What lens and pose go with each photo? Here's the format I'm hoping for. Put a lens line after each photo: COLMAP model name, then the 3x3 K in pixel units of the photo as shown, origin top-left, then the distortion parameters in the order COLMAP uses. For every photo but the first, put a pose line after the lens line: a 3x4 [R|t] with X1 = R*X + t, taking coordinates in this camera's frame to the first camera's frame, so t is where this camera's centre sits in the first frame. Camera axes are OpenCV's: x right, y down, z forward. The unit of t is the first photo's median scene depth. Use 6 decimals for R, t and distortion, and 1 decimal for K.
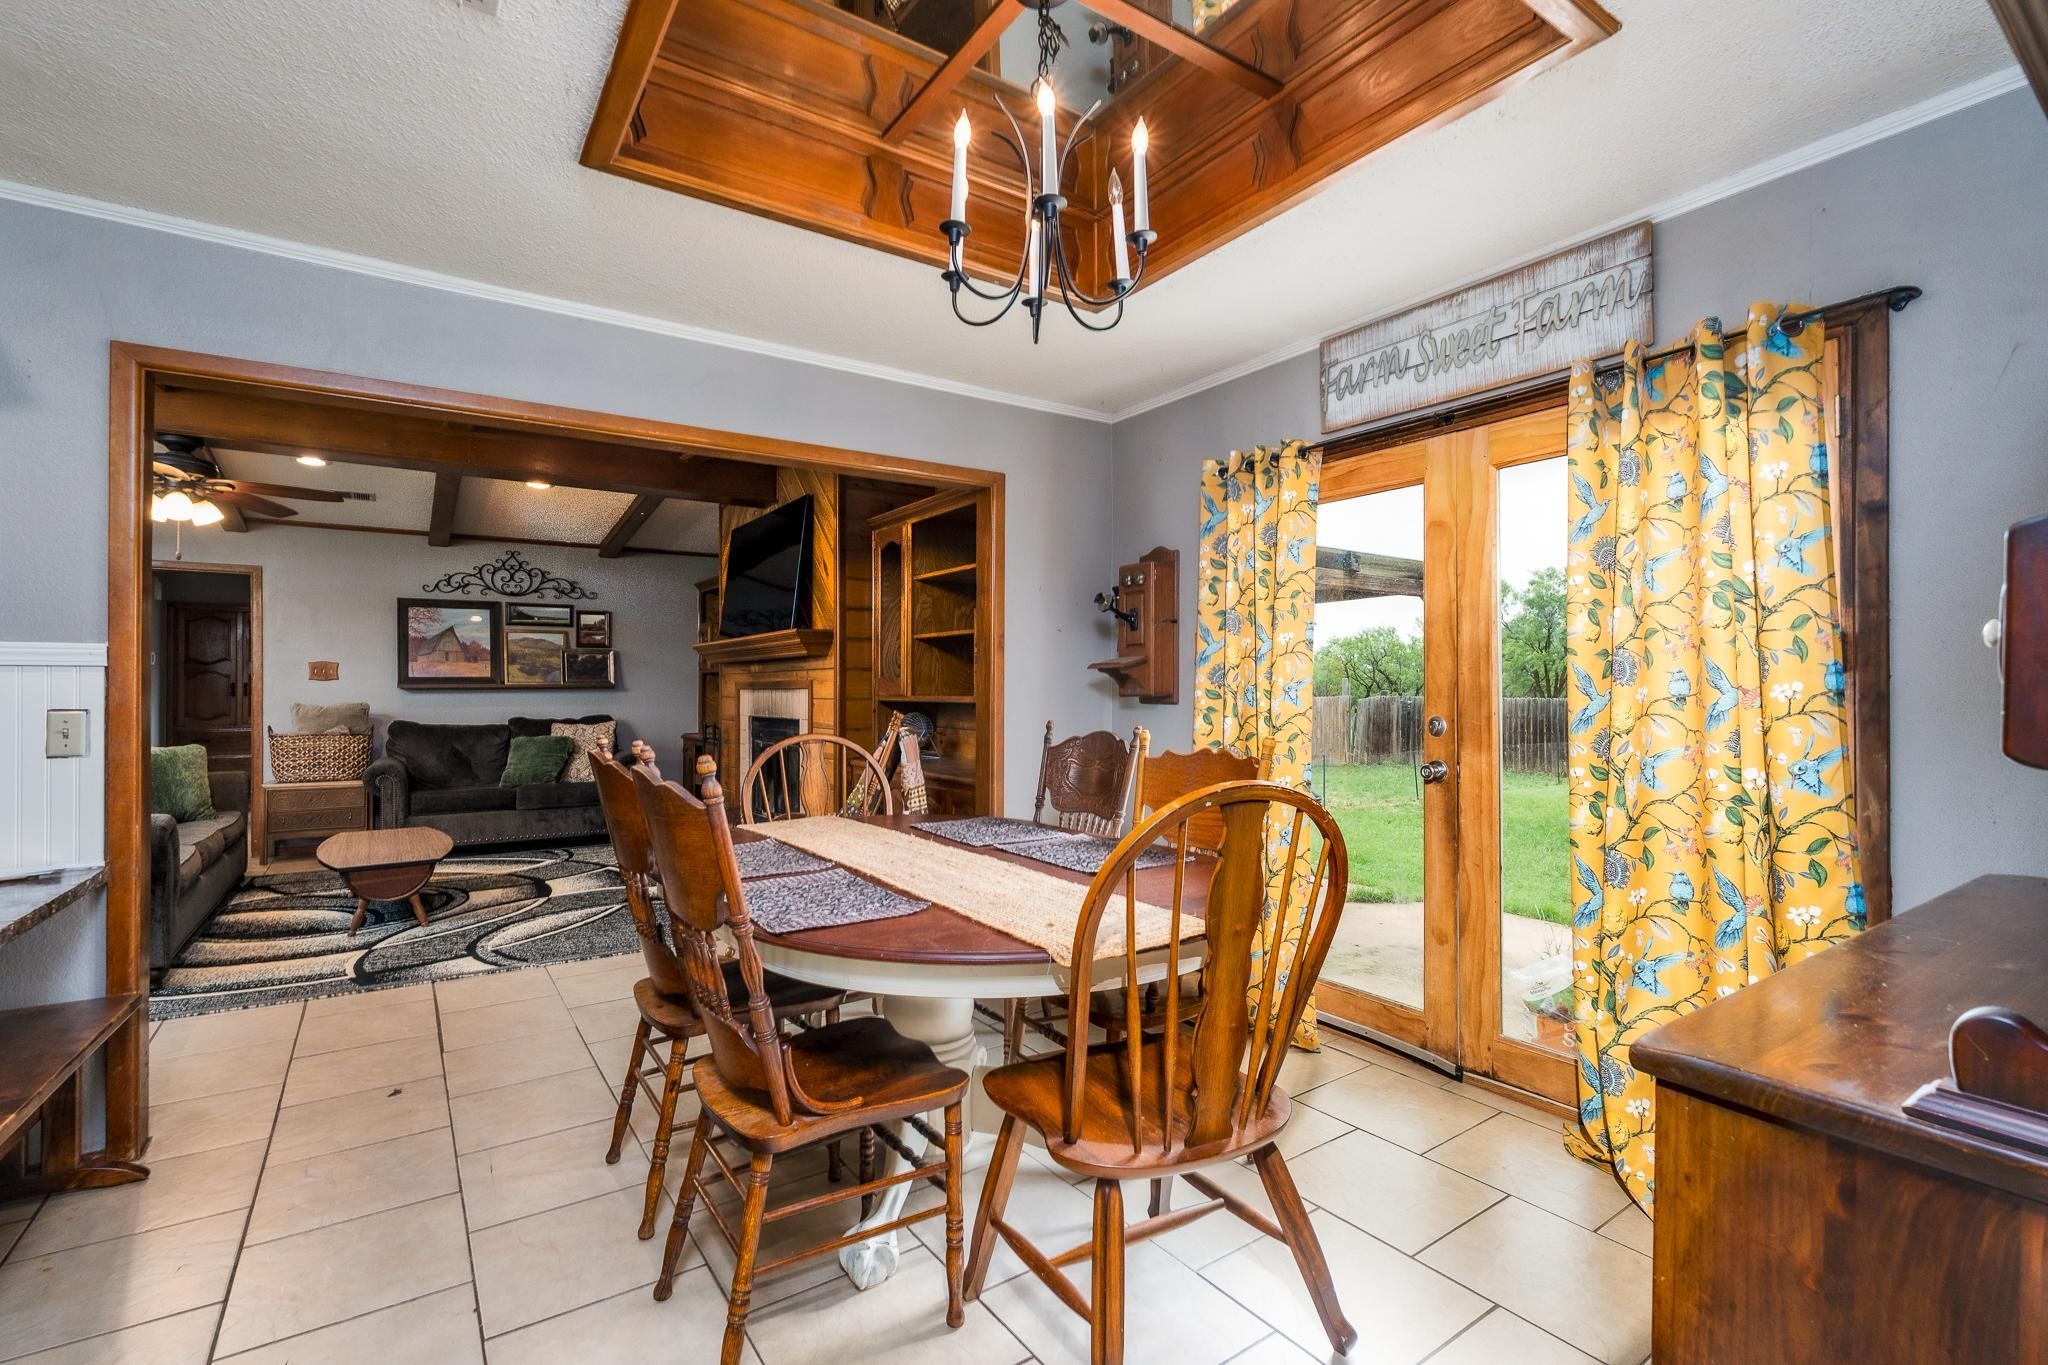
lens RADIAL K [[906.0, 0, 1019.6], [0, 906.0, 686.8], [0, 0, 1]] dist [-0.004199, 0.001452]
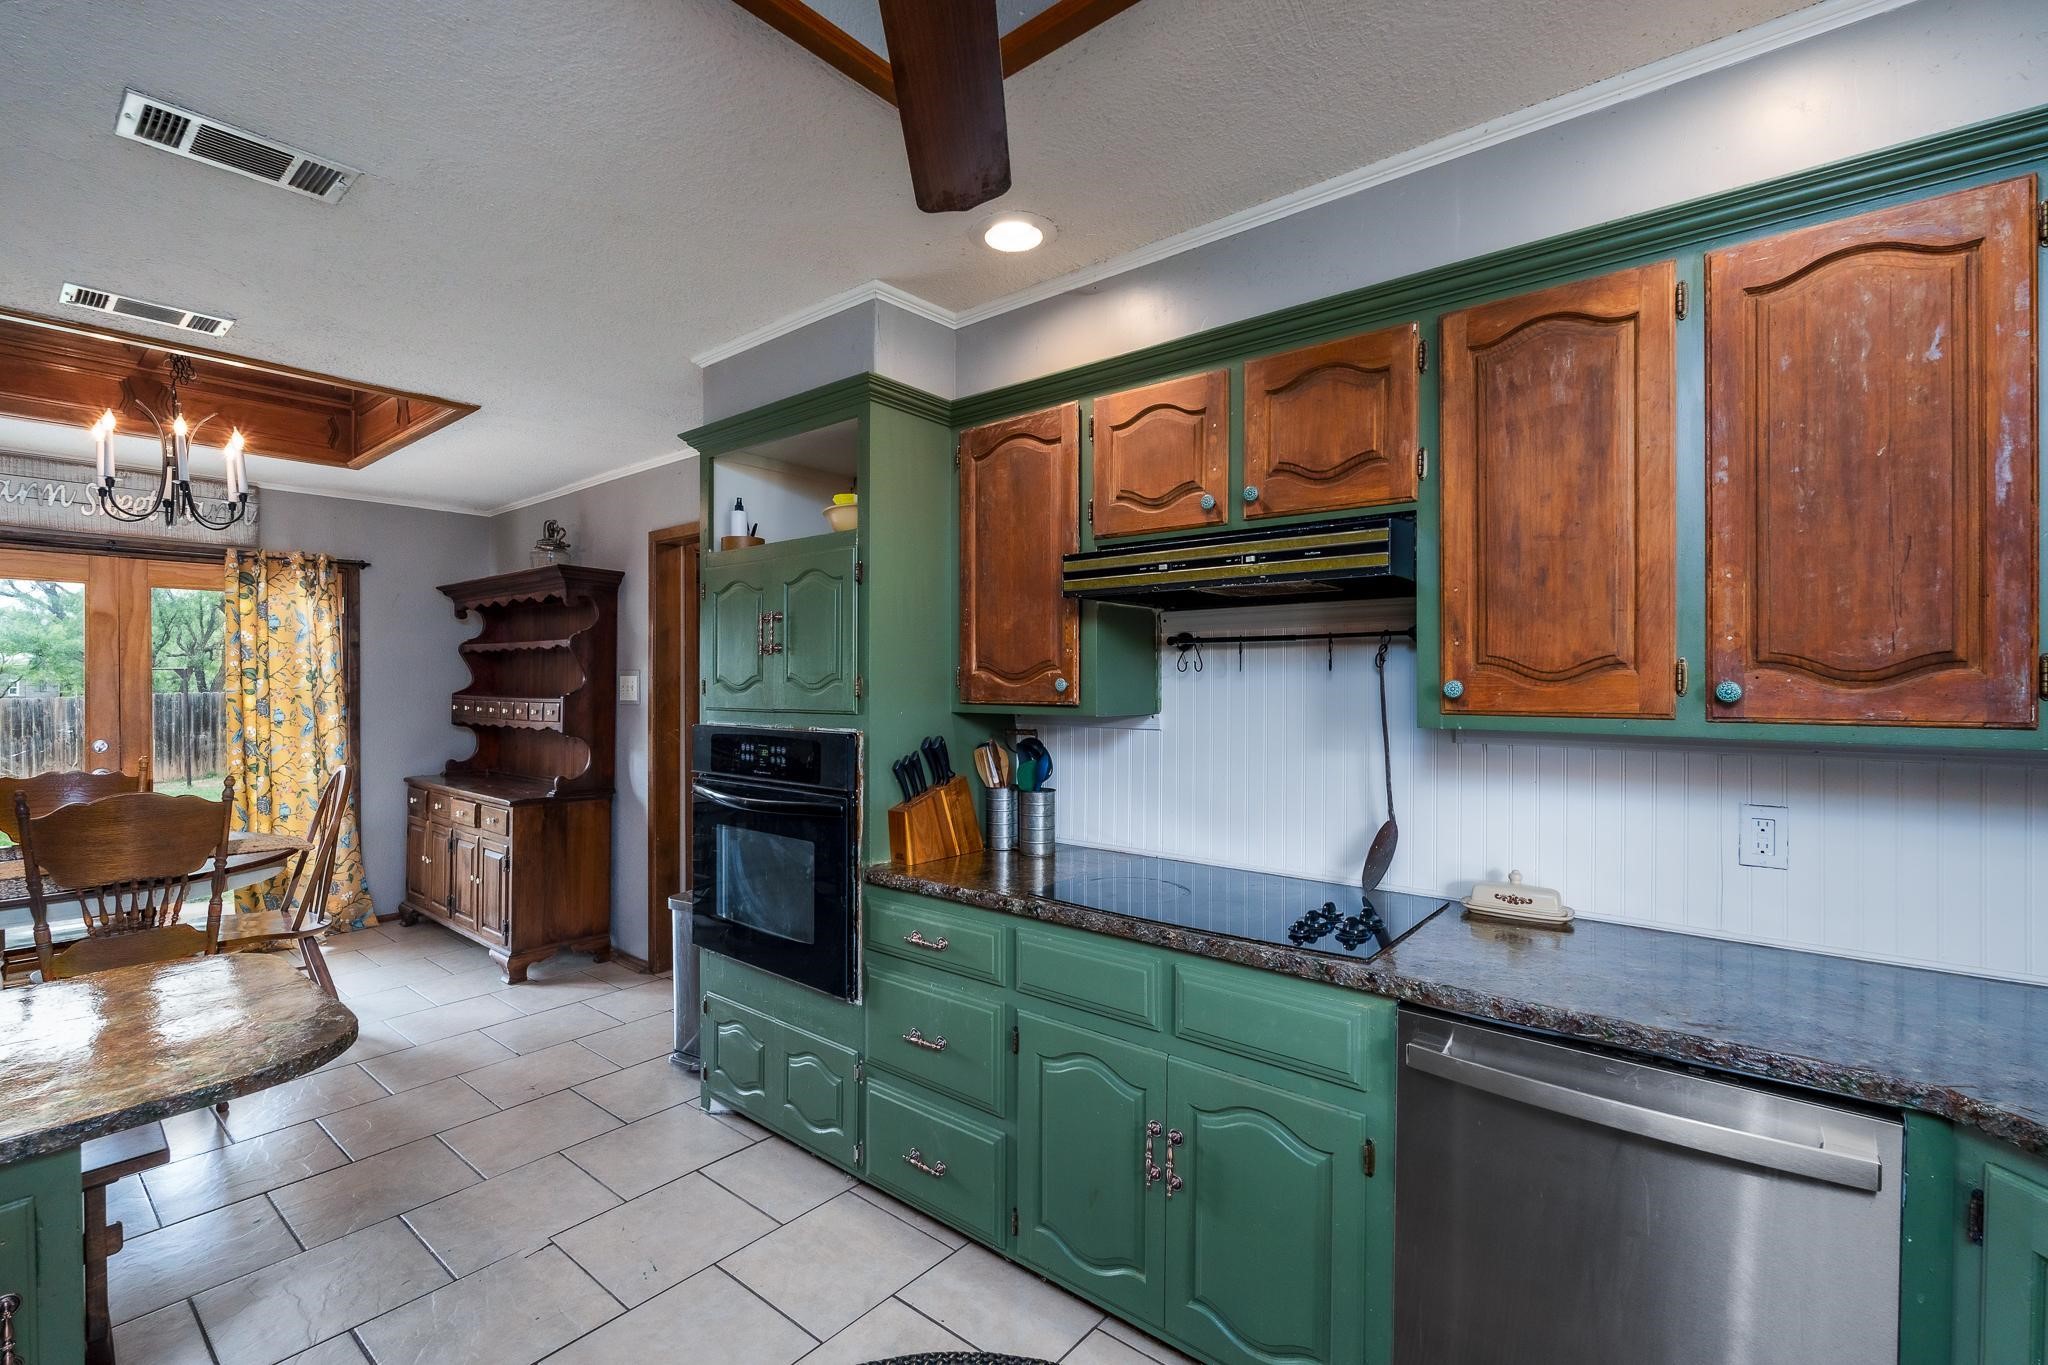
lens RADIAL K [[906.0, 0, 1018.9], [0, 906.0, 679.9], [0, 0, 1]] dist [-0.004199, 0.001452]
pose [[-0.273187, -0.000217, 0.961961, -0.586476], [-0.001819, 0.999998, -0.000291, -0.029242], [-0.961959, -0.001829, -0.273186, -0.029216]]
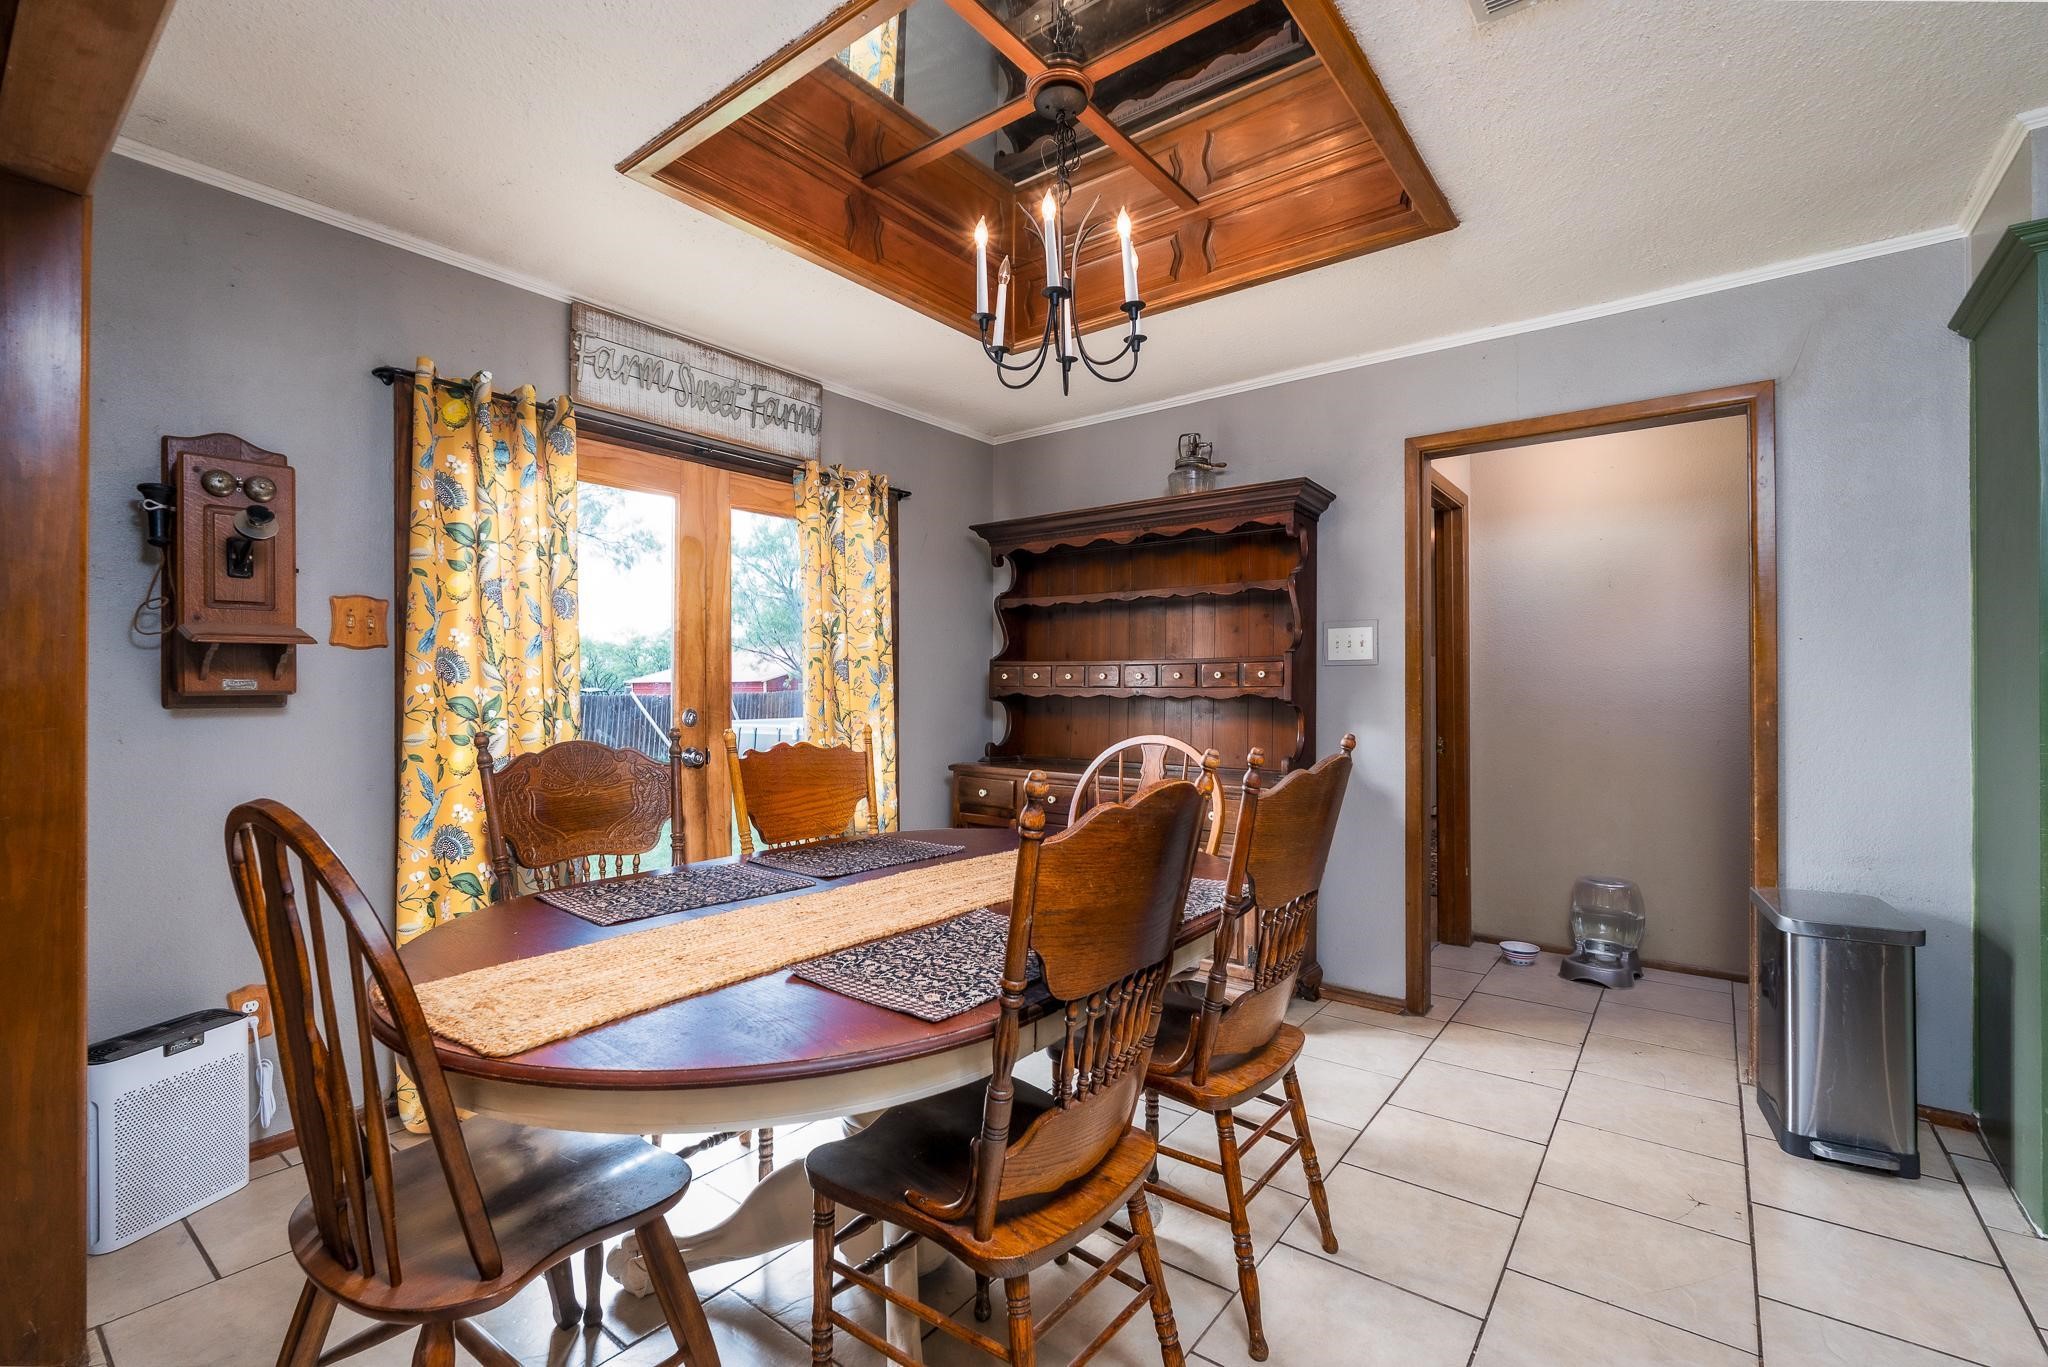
lens RADIAL K [[906.0, 0, 1019.4], [0, 906.0, 690.0], [0, 0, 1]] dist [-0.004199, 0.001452]
pose [[-0.299532, -0.001878, 0.954084, -0.308424], [-0.005739, 0.999984, 0.000166, 0.003150], [-0.954069, -0.005426, -0.299538, 0.389665]]
